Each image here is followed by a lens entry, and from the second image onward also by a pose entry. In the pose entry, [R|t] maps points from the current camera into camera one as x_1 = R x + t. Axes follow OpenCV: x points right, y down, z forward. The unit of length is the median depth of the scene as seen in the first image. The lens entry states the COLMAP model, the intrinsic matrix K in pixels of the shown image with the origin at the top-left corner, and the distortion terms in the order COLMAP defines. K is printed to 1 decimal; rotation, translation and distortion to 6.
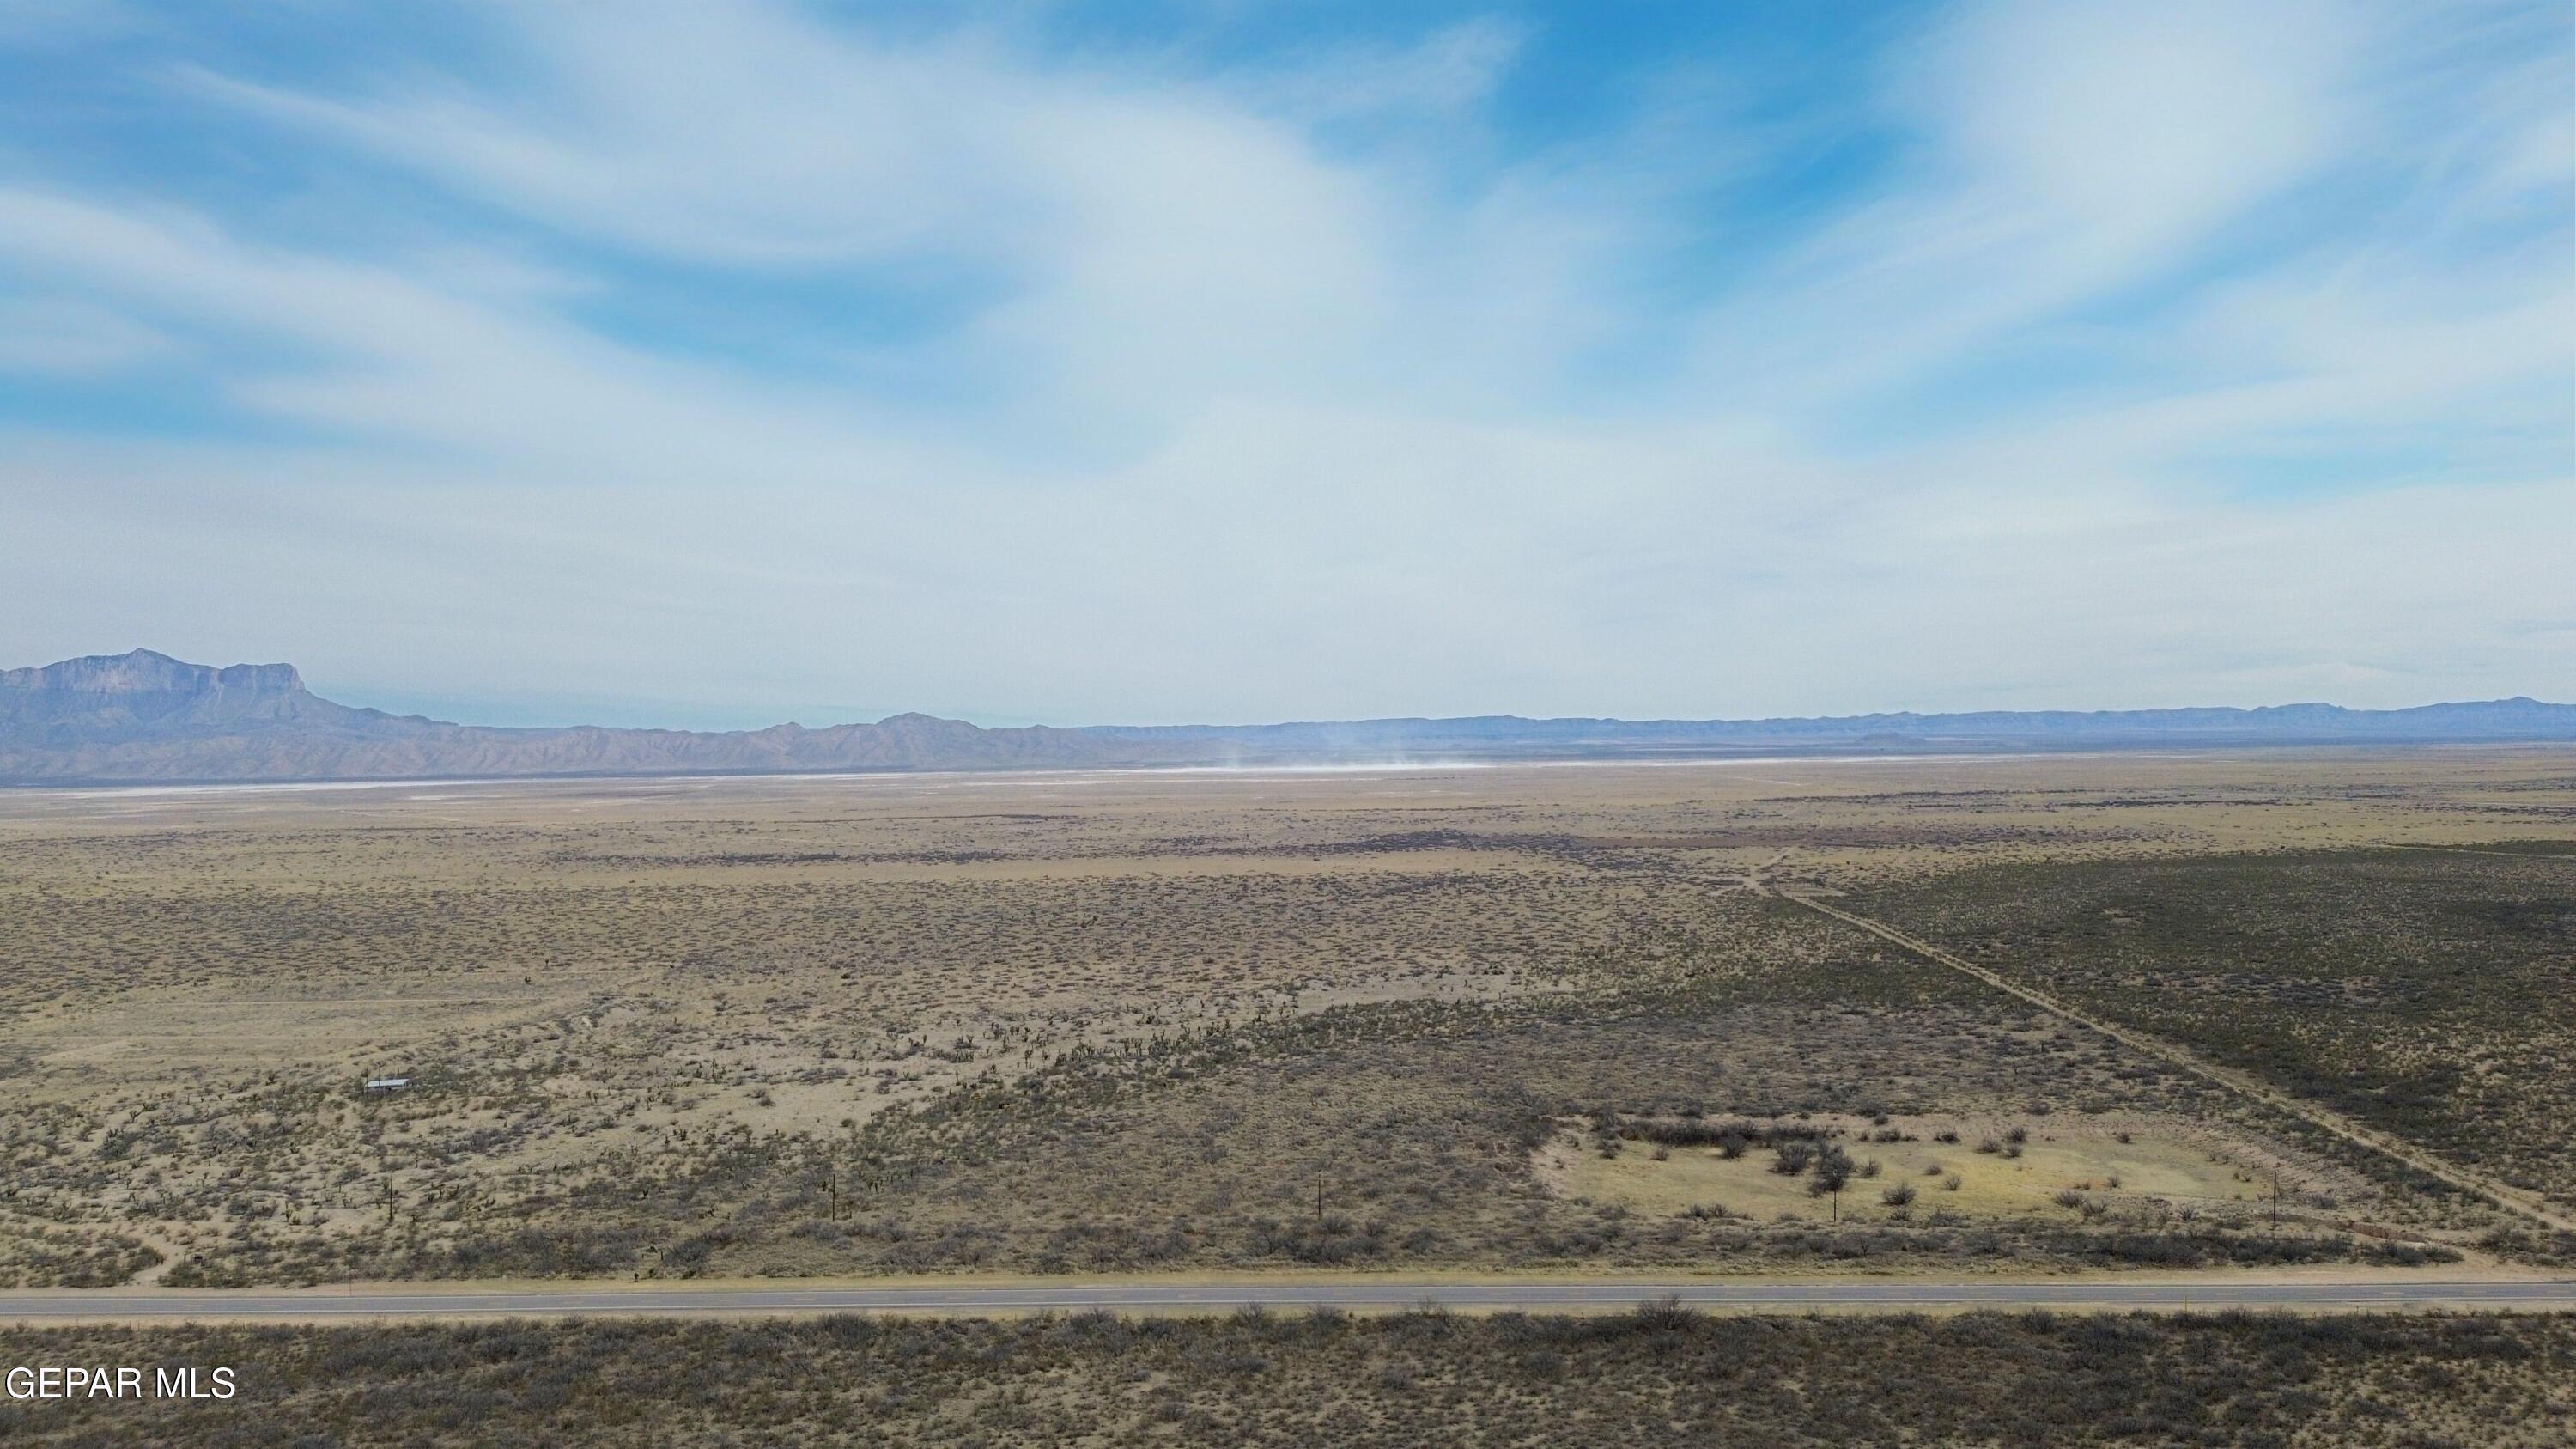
lens RADIAL K [[1809.7, 0, 1288.0], [0, 1809.7, 724.5], [0, 0, 1]] dist [0.070092, -0.063462]
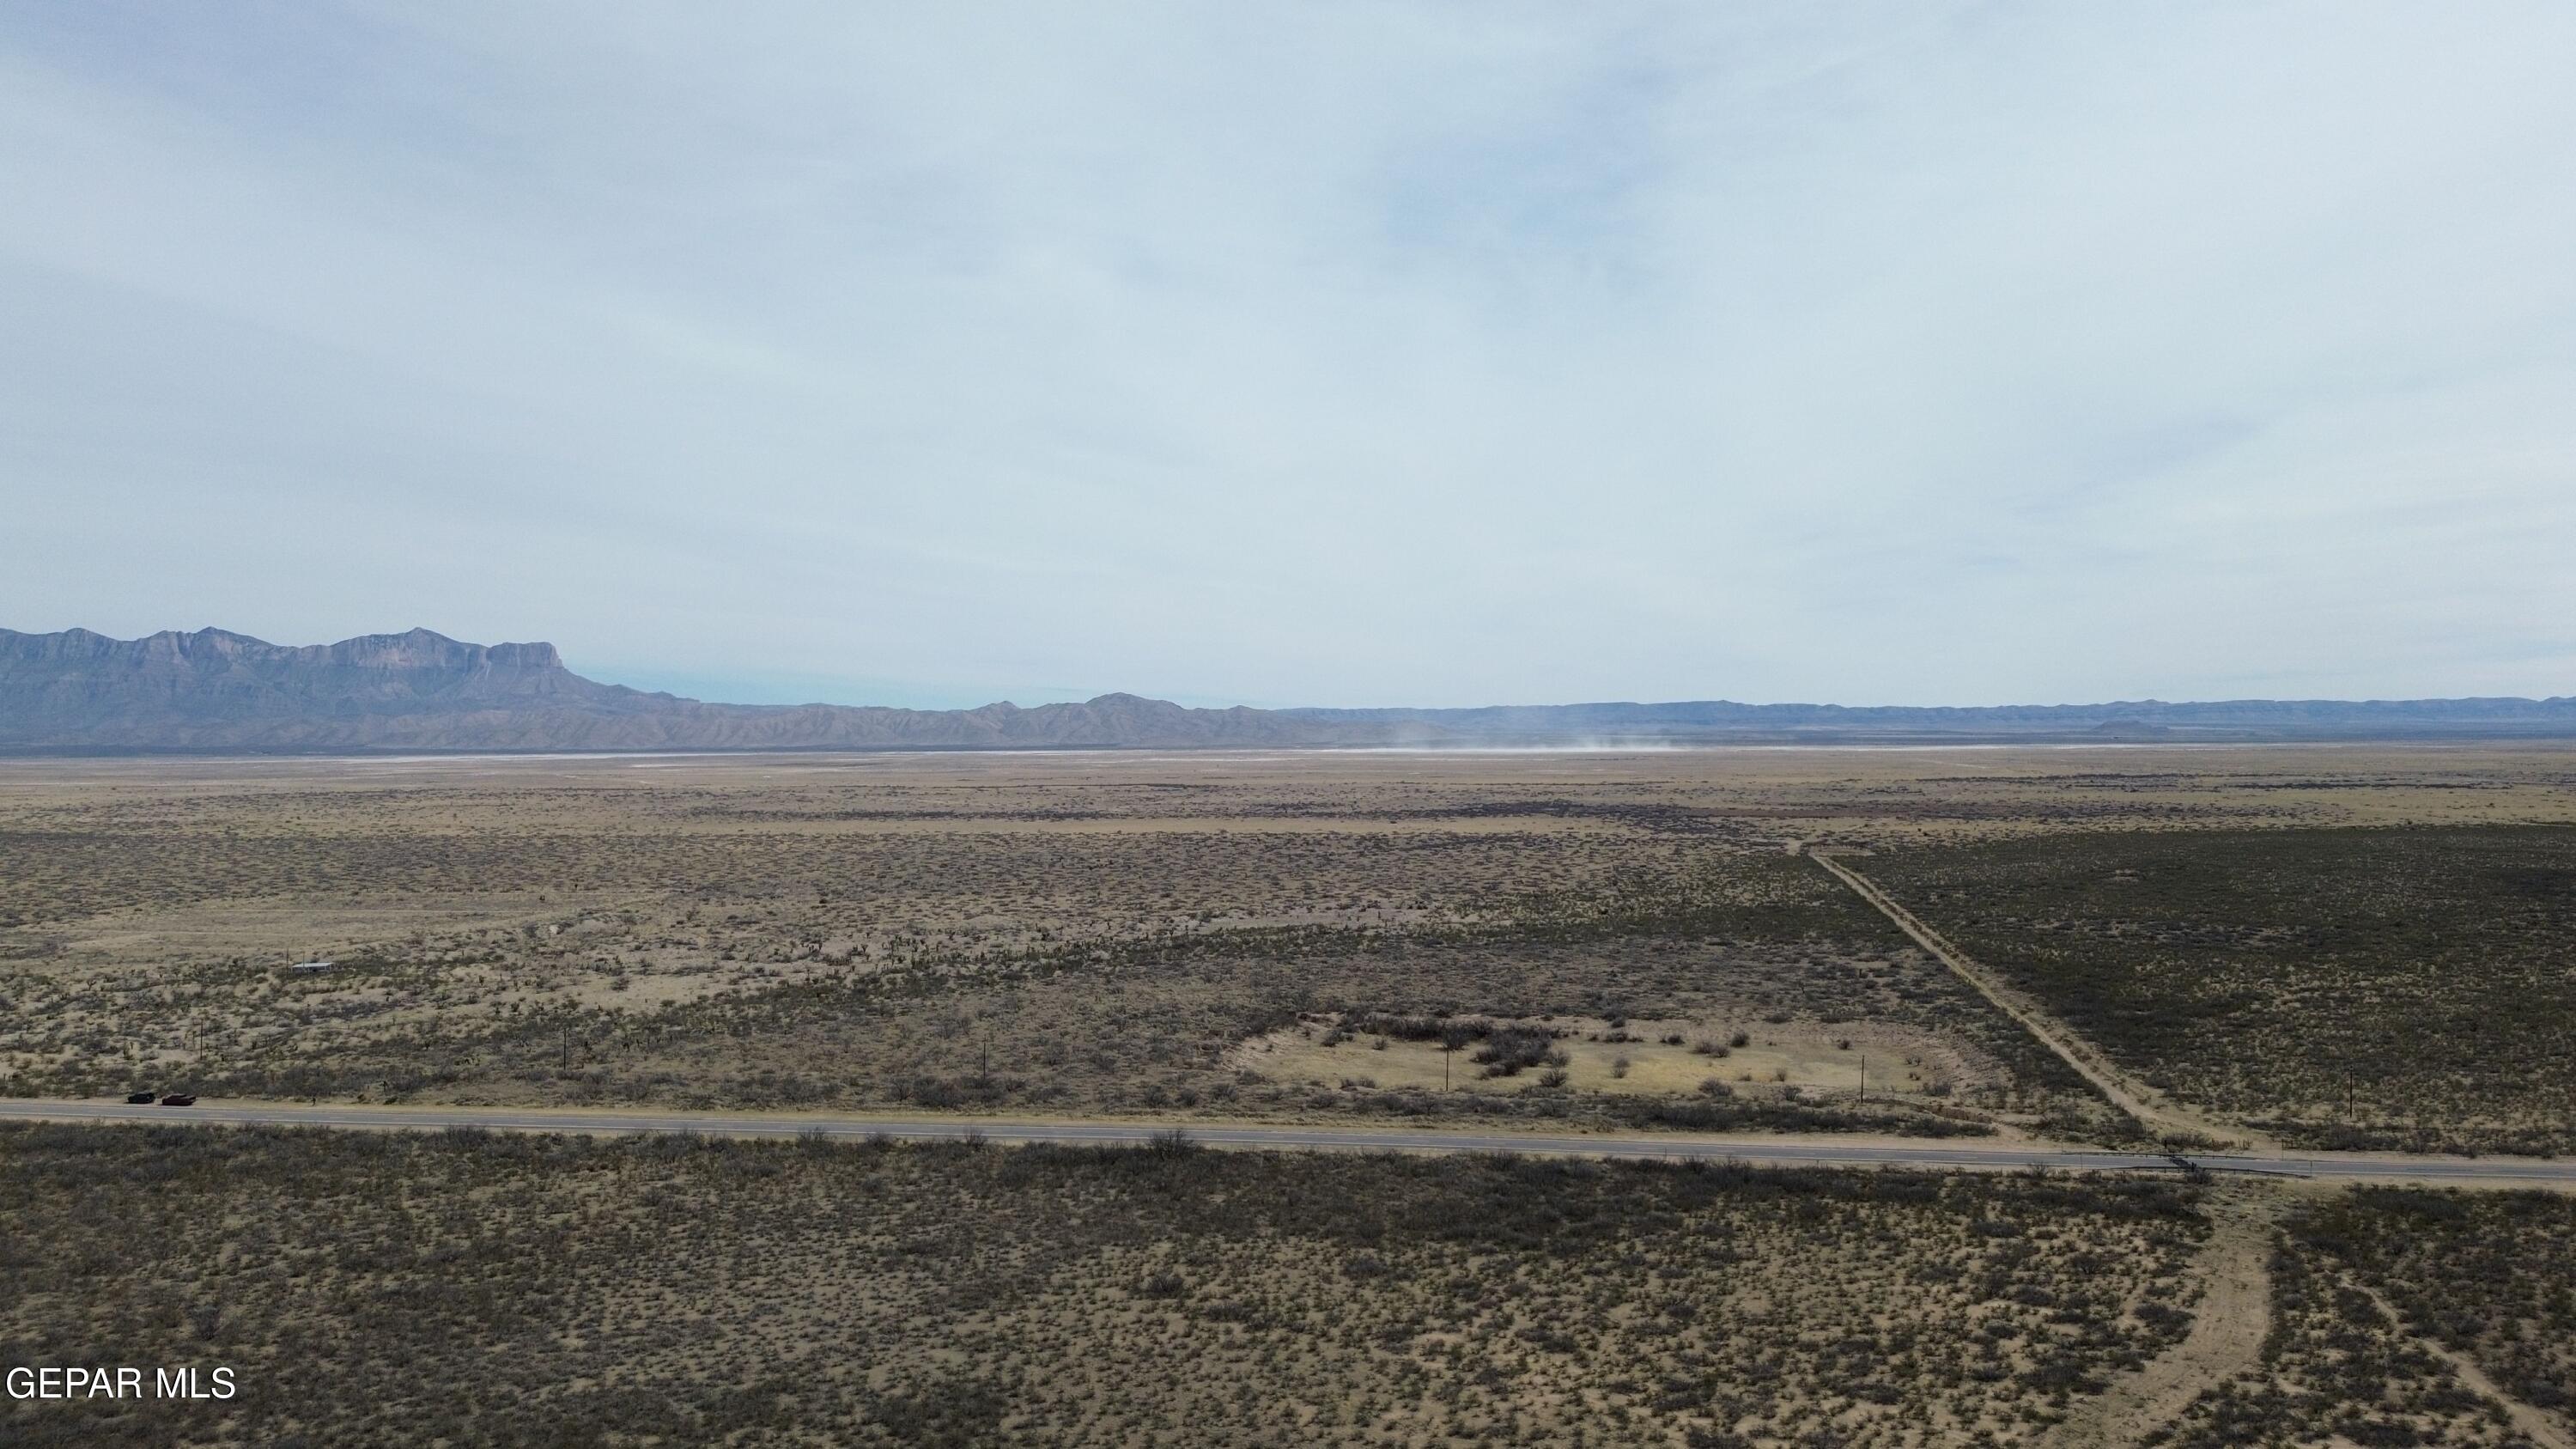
lens RADIAL K [[1803.1, 0, 1284.1], [0, 1803.1, 717.2], [0, 0, 1]] dist [0.097494, -0.104506]
pose [[0.992894, 0.008805, -0.118673, 0.254781], [-0.008218, 0.999951, 0.005434, 0.038852], [0.118715, -0.004420, 0.992918, -0.041427]]
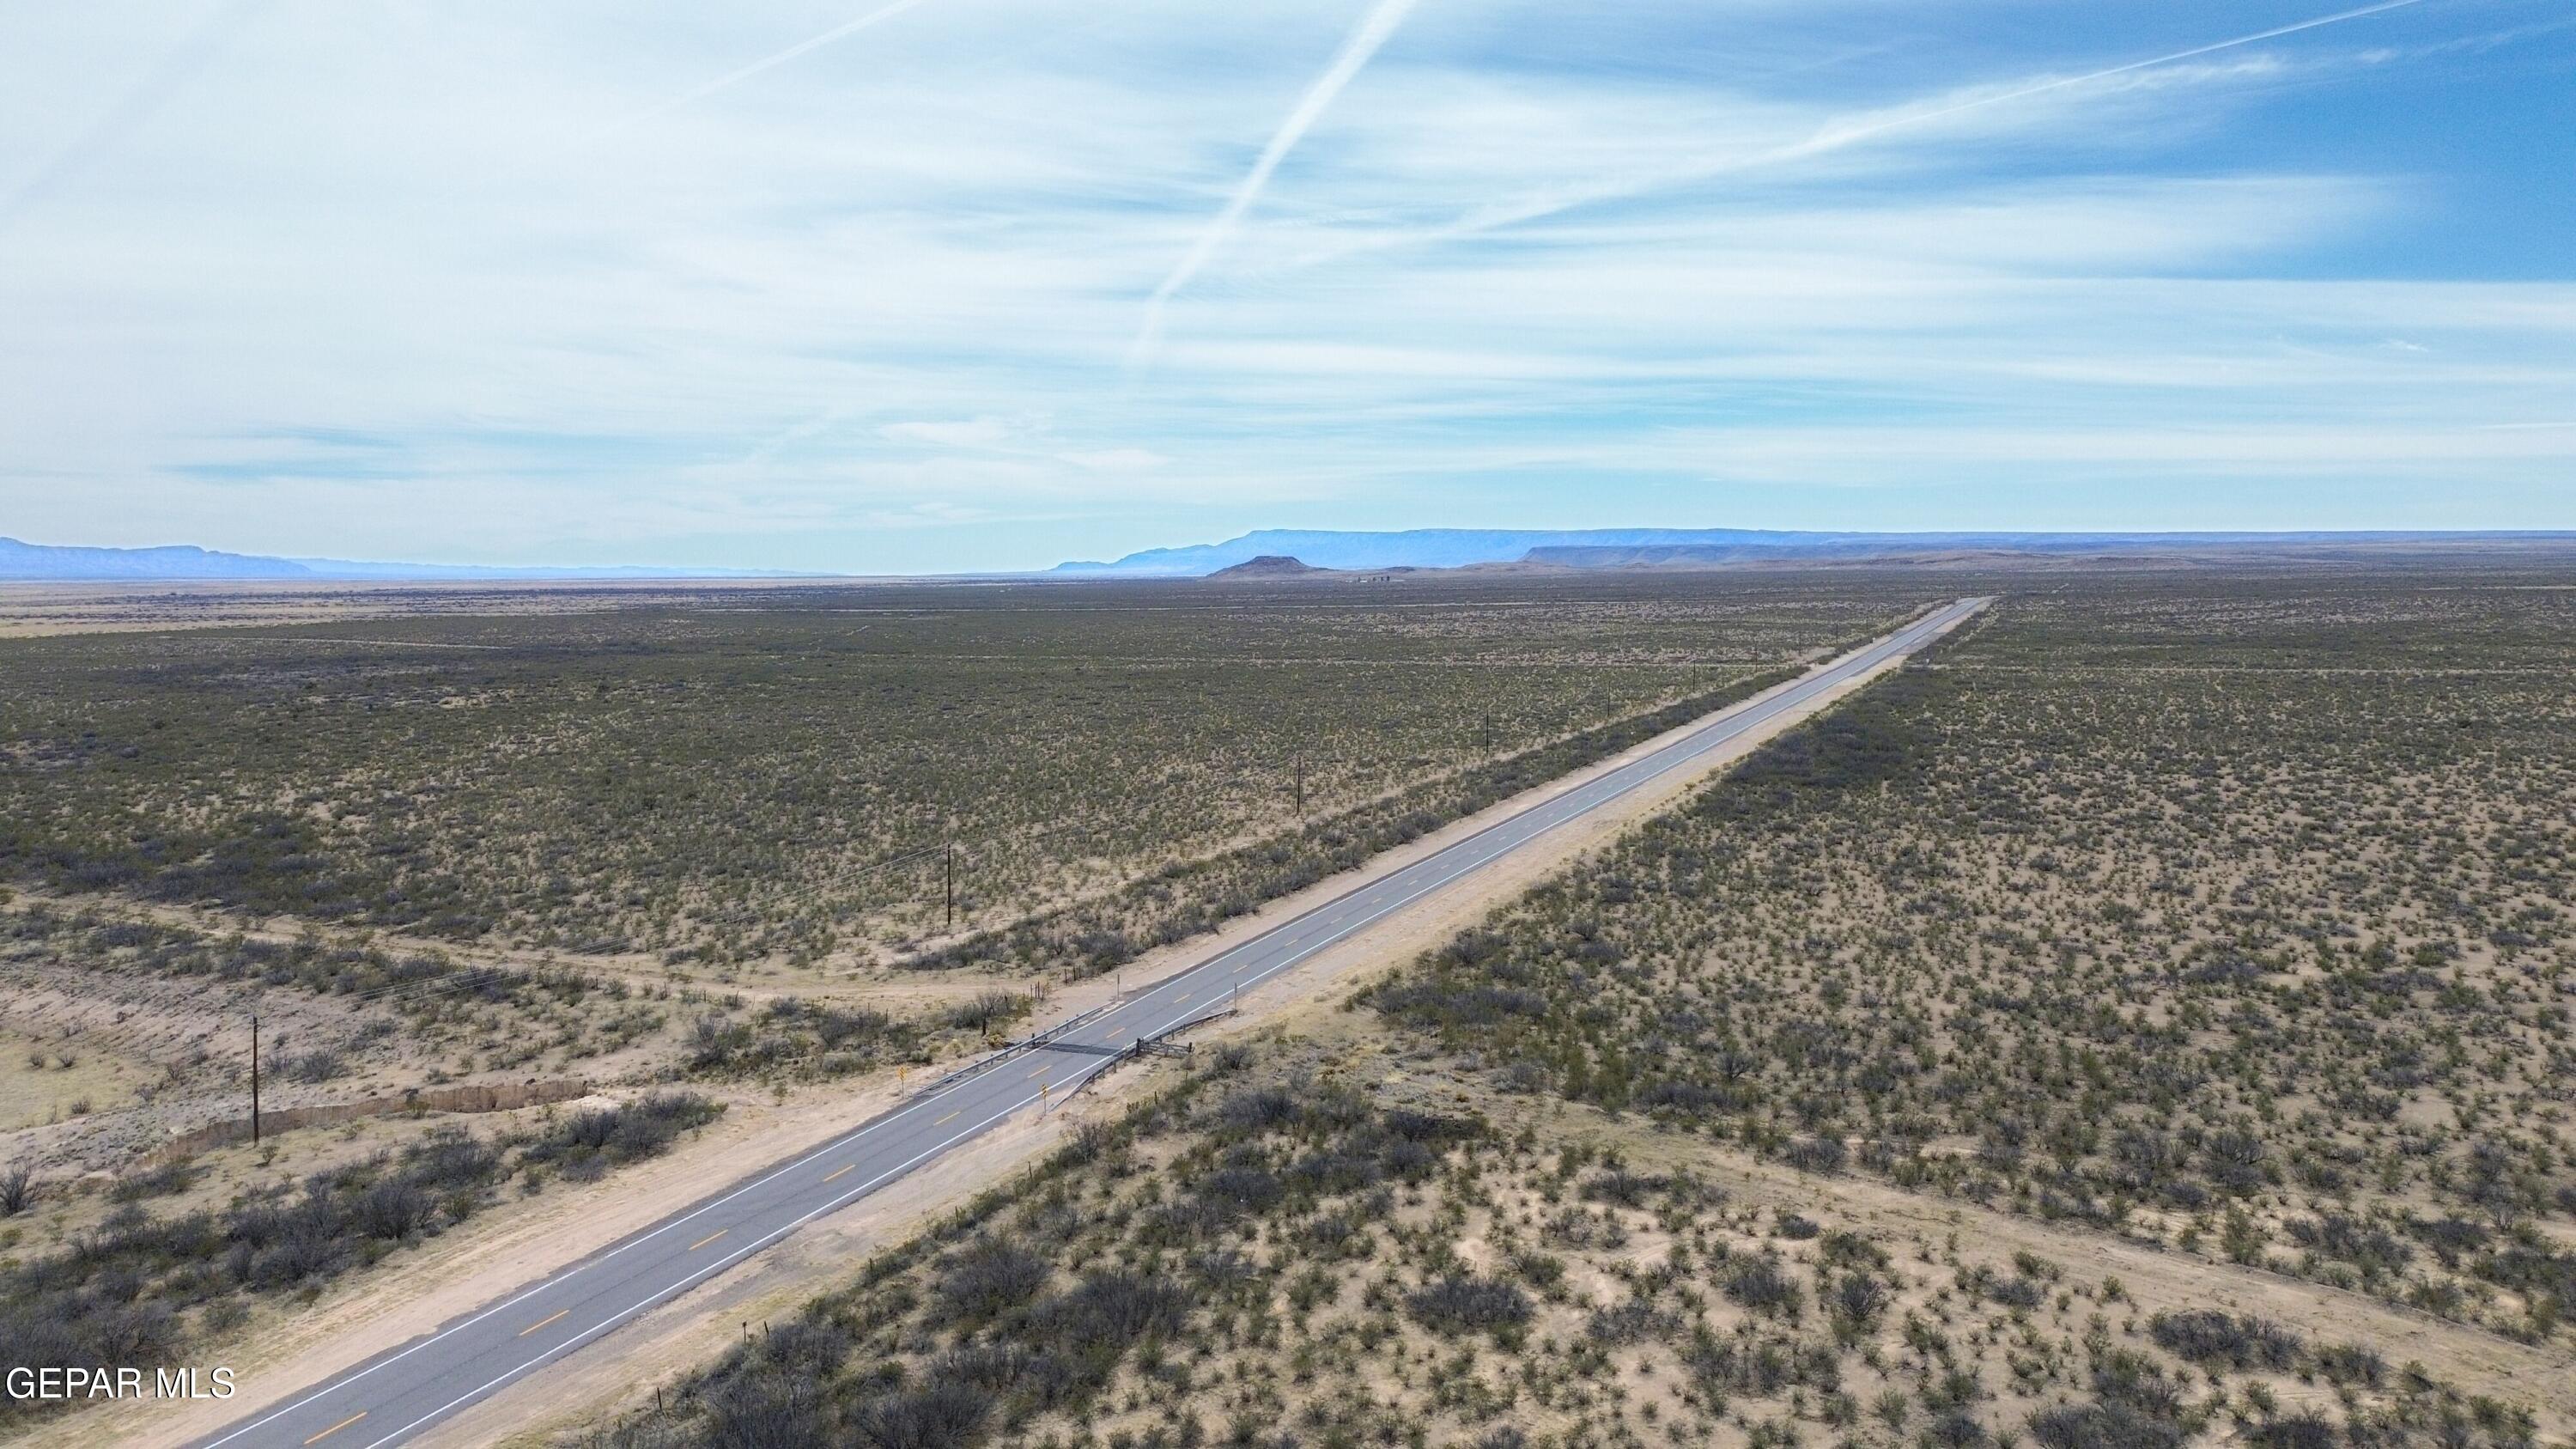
lens RADIAL K [[1803.1, 0, 1284.1], [0, 1803.1, 717.2], [0, 0, 1]] dist [0.097494, -0.104506]
pose [[0.366497, -0.061475, 0.928386, 0.196531], [-0.012948, 0.997381, 0.071155, 0.113732], [-0.930329, -0.038099, 0.364741, 0.501931]]
